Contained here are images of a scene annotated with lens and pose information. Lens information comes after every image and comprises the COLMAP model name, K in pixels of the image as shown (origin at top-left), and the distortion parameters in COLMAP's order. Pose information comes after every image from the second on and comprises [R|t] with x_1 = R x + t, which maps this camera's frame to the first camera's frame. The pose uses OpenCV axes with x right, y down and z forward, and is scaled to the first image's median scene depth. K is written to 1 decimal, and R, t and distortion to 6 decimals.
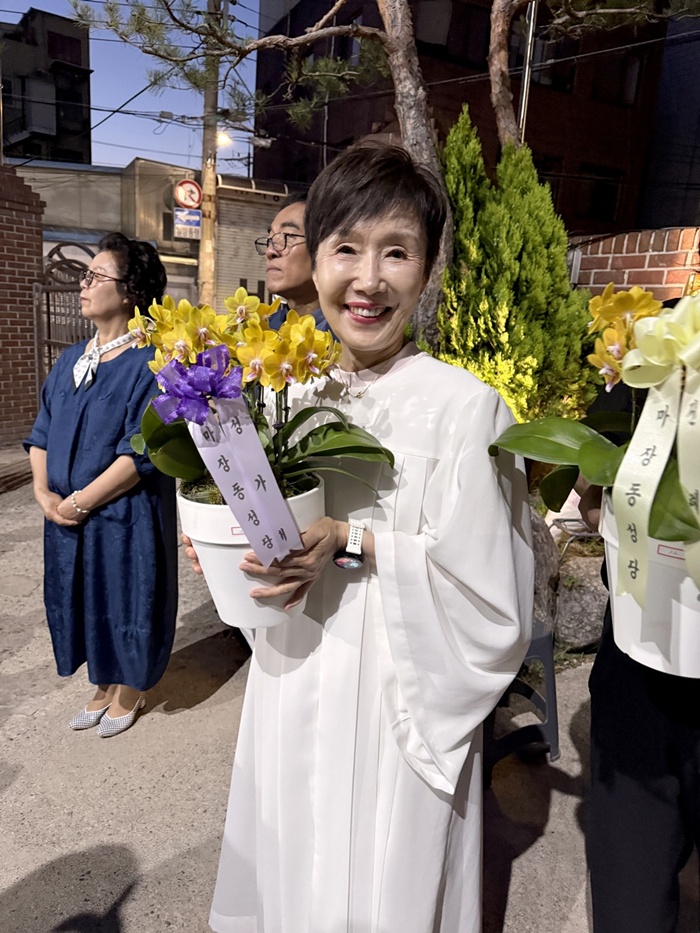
lens RADIAL K [[675.6, 0, 337.6], [0, 675.6, 478.7], [0, 0, 1]] dist [0.030615, -0.025602]
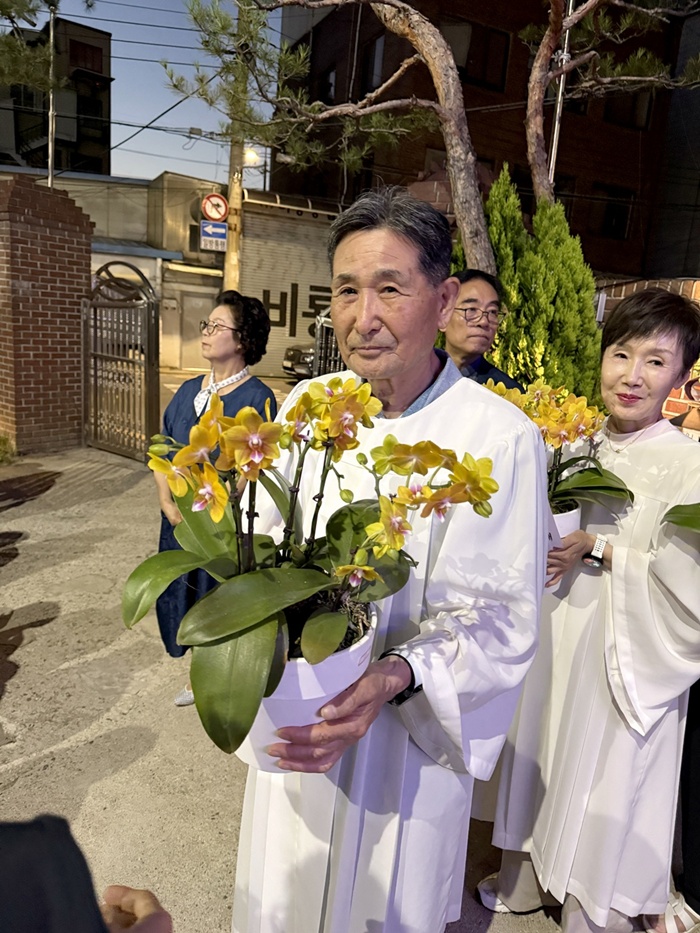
lens RADIAL K [[675.6, 0, 356.8], [0, 675.6, 475.9], [0, 0, 1]] dist [0.030615, -0.025602]
pose [[0.999780, 0.014224, 0.015412, -0.067964], [-0.014026, 0.999818, -0.012910, -0.010523], [-0.015593, 0.012691, 0.999798, -0.117923]]
